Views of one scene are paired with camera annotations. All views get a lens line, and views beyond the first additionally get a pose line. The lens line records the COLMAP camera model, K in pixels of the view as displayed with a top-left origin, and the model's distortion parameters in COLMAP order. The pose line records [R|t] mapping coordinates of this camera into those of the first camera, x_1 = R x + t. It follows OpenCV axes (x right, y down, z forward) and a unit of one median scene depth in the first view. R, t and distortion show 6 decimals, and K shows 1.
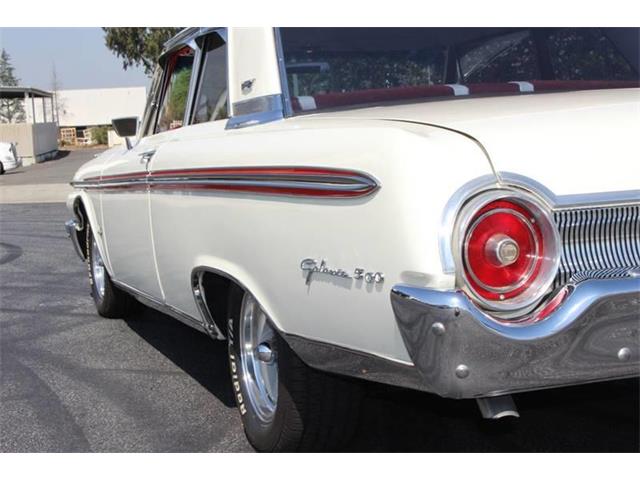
lens RADIAL K [[977.3, 0, 320.0], [0, 977.3, 240.0], [0, 0, 1]] dist [-0.160710, 0.054157]
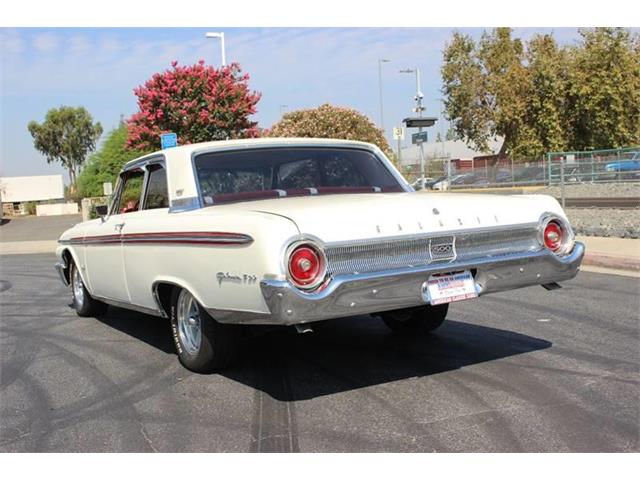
lens RADIAL K [[977.3, 0, 320.0], [0, 977.3, 240.0], [0, 0, 1]] dist [-0.160710, 0.054157]
pose [[0.978903, -0.013953, 0.203847, -0.202191], [0.025434, 0.998227, -0.053813, 0.059329], [-0.202735, 0.057862, 0.977523, -1.046622]]
